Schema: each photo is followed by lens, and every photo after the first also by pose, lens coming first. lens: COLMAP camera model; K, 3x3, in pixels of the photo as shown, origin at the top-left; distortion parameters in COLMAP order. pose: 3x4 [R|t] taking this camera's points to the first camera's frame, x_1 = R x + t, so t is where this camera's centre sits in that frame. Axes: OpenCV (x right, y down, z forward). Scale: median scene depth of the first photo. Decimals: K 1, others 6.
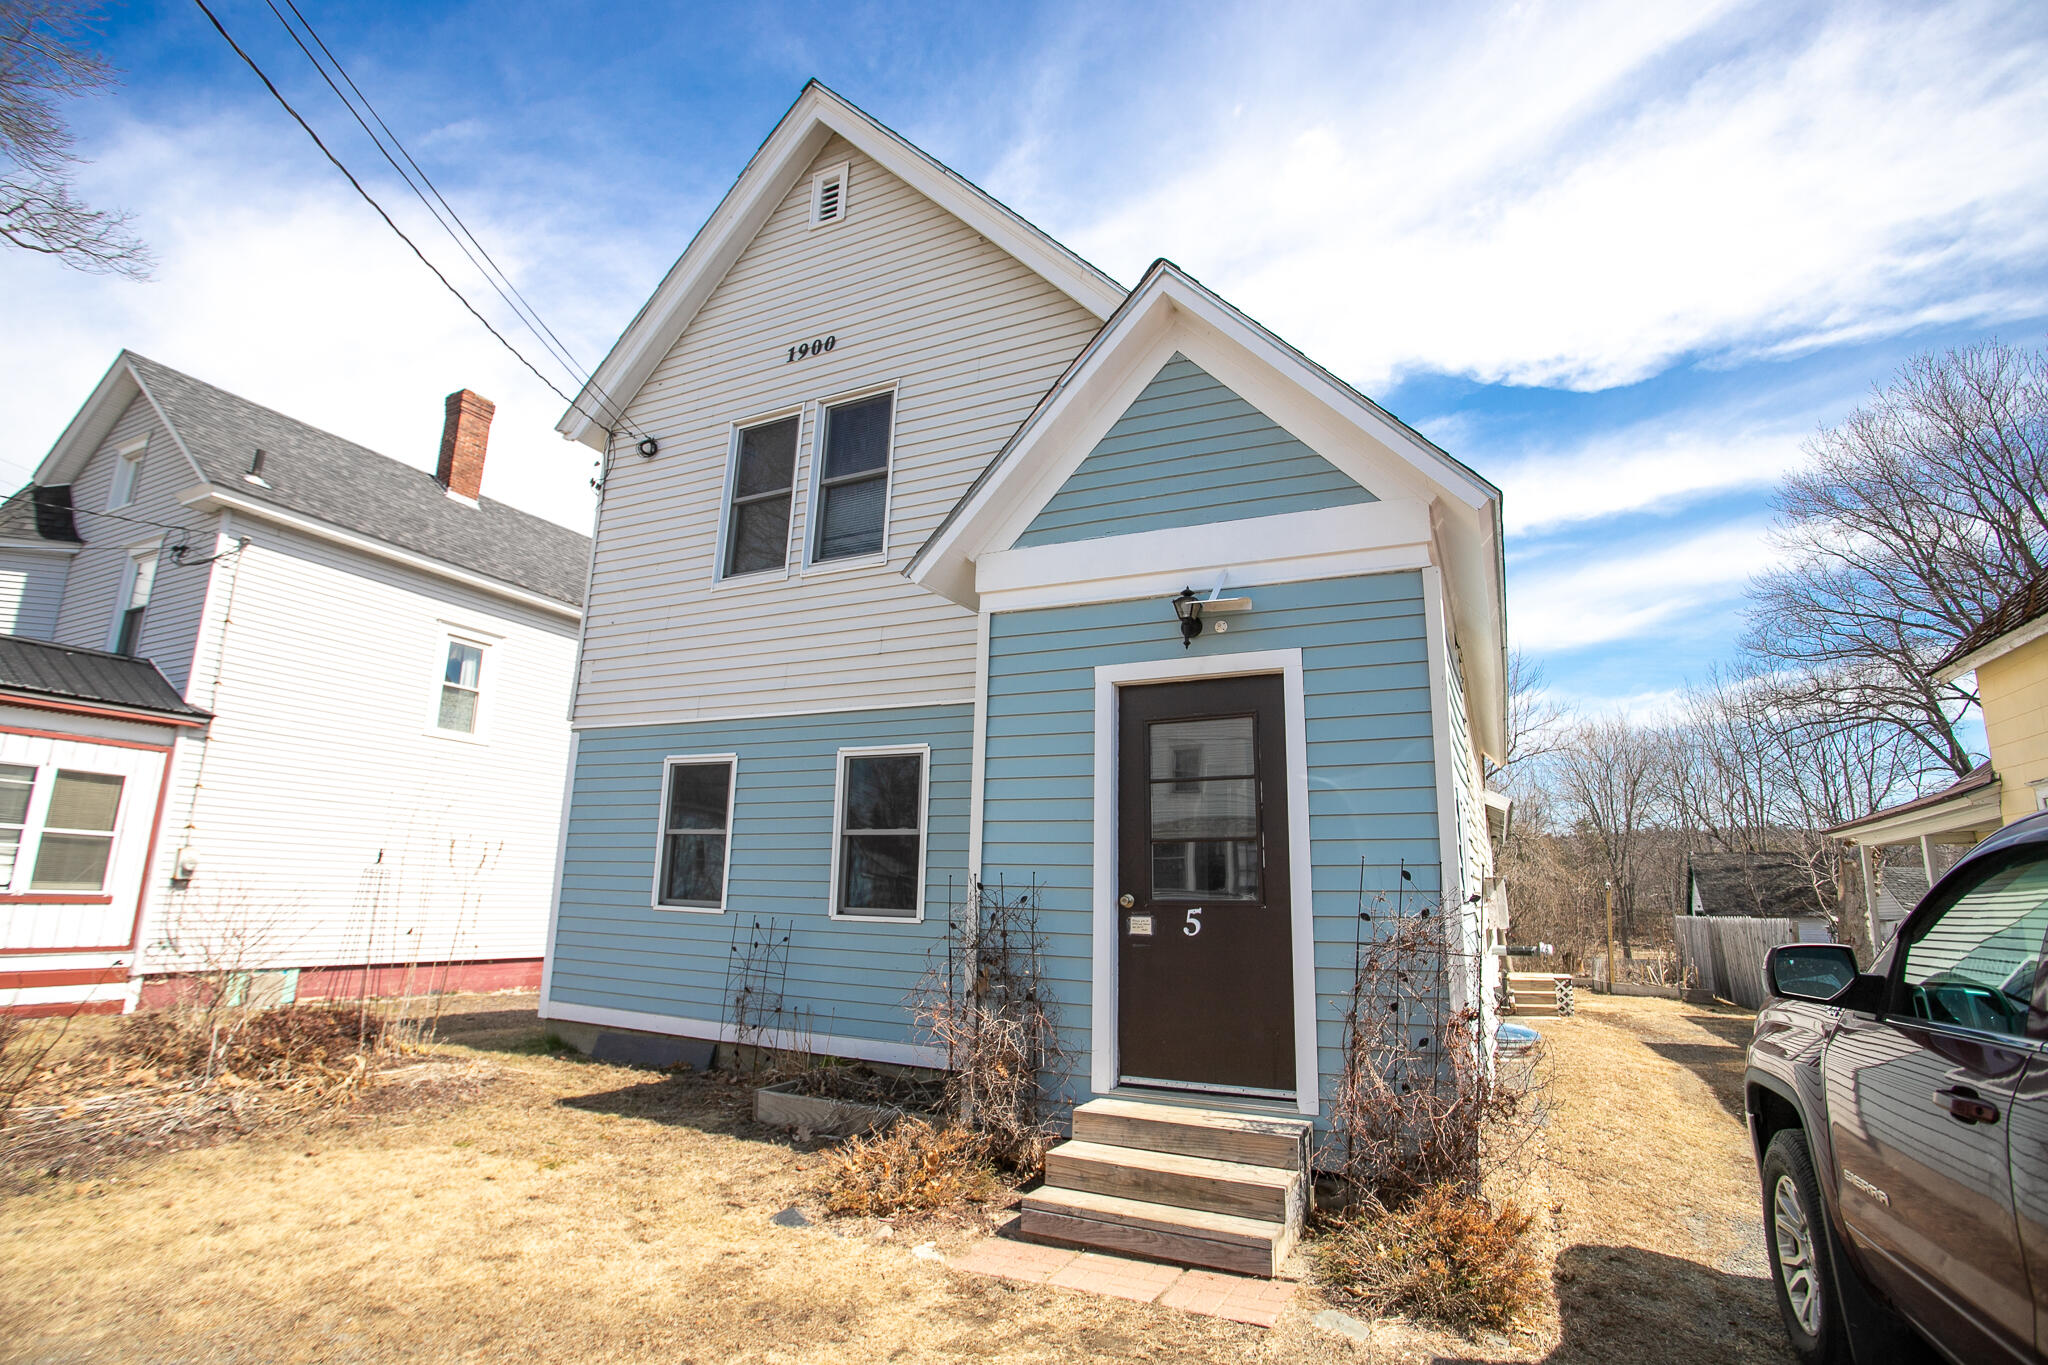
lens RADIAL K [[991.4, 0, 1022.5], [0, 991.4, 678.9], [0, 0, 1]] dist [-0.070406, 0.031375]
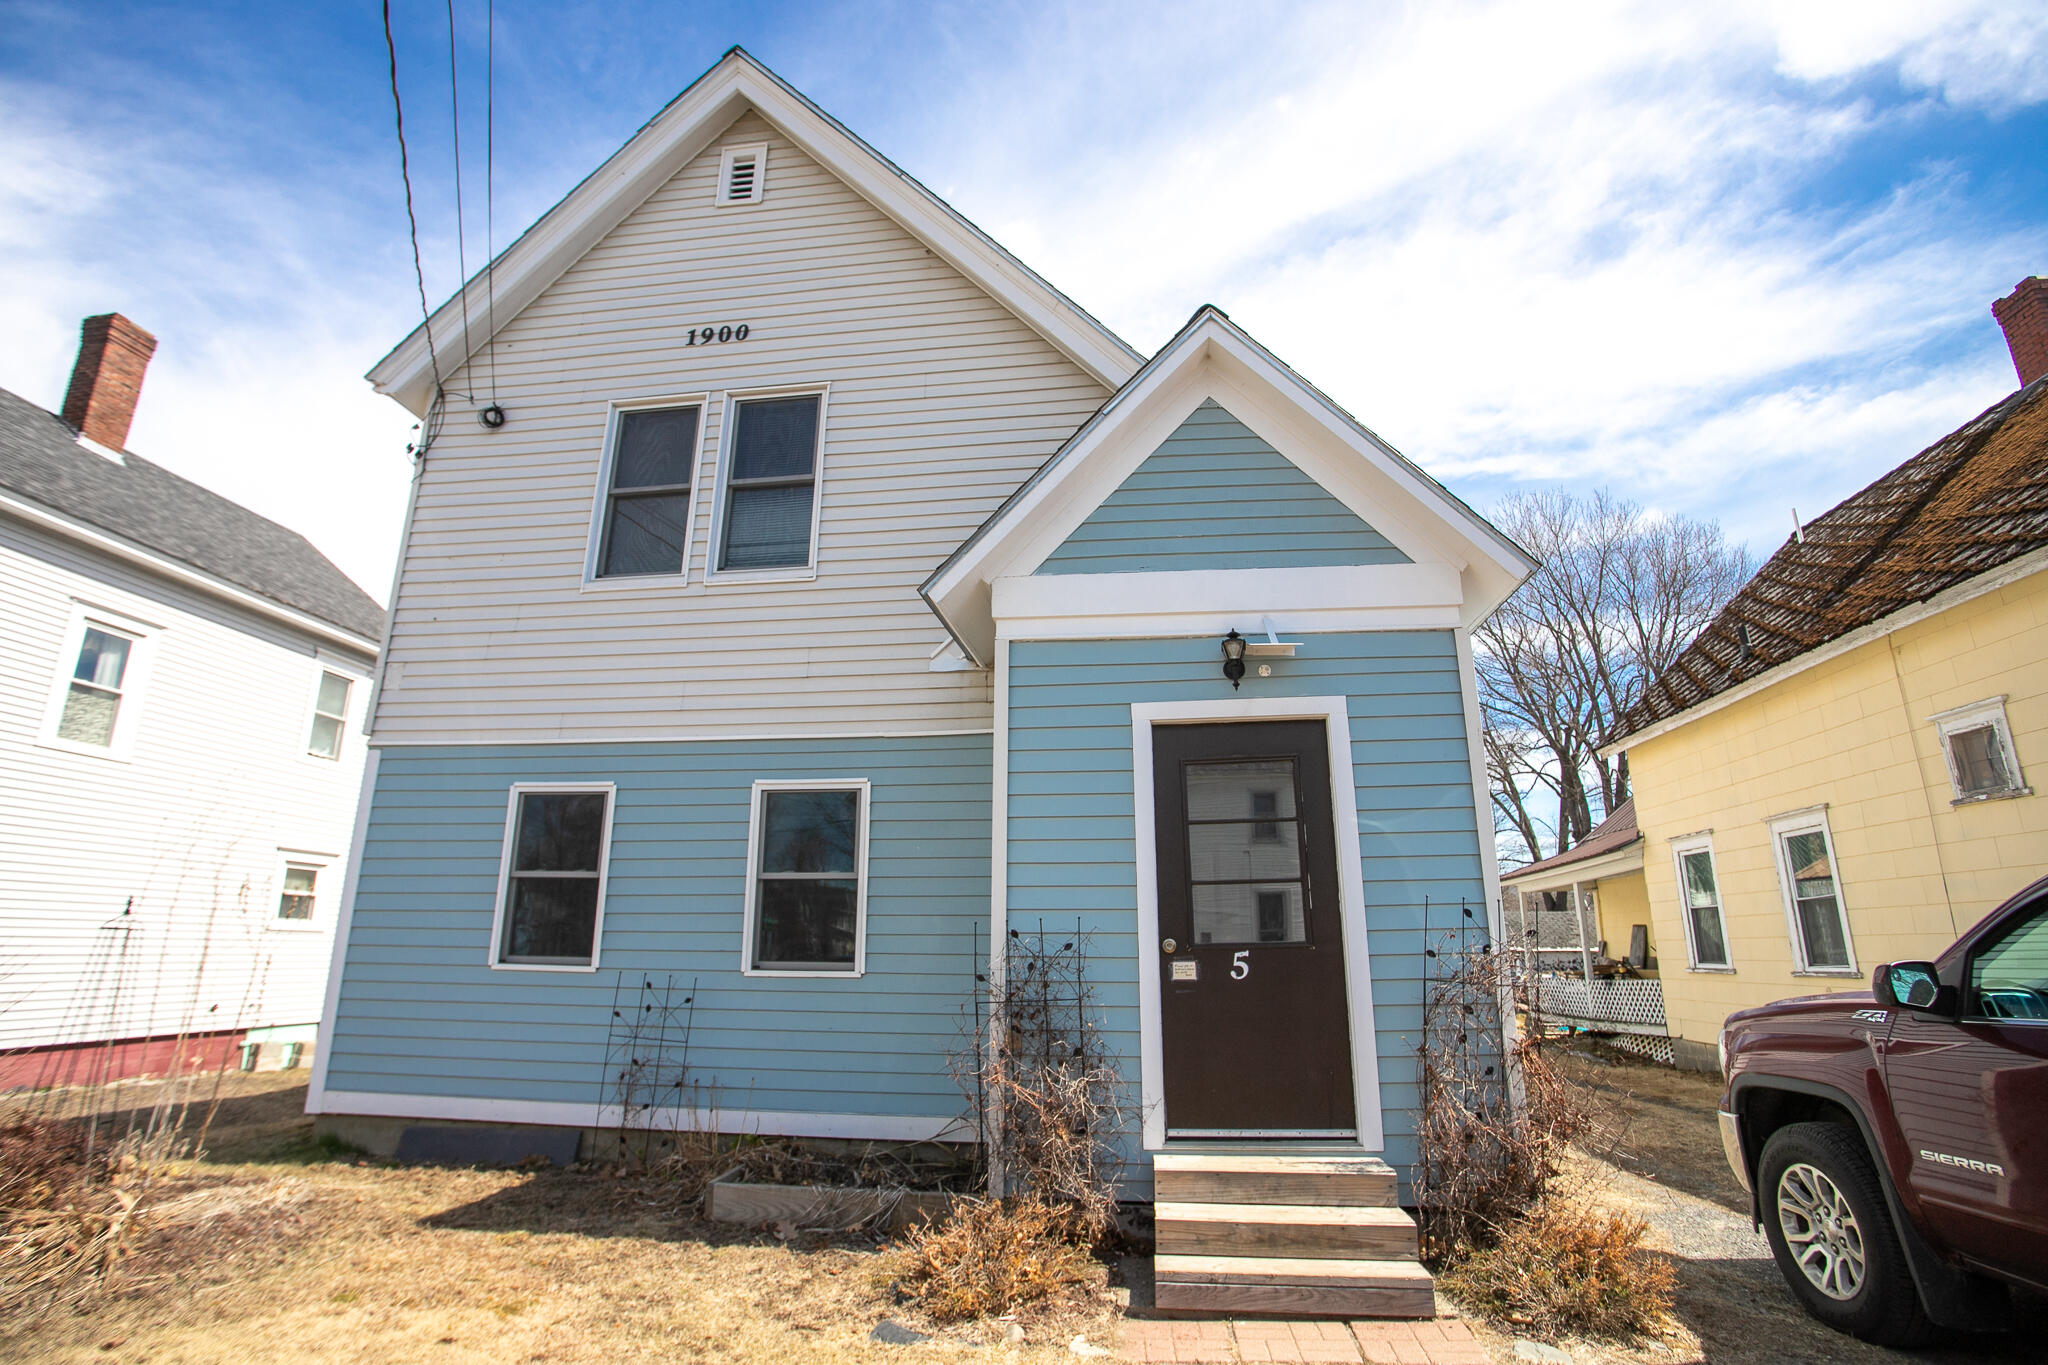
lens RADIAL K [[984.6, 0, 1024.0], [0, 984.6, 682.5], [0, 0, 1]] dist [-0.068463, 0.025139]
pose [[0.943976, 0.064488, 0.323653, -0.251077], [-0.049690, 0.997315, -0.053789, 0.018117], [-0.326253, 0.034693, 0.944646, 0.090513]]
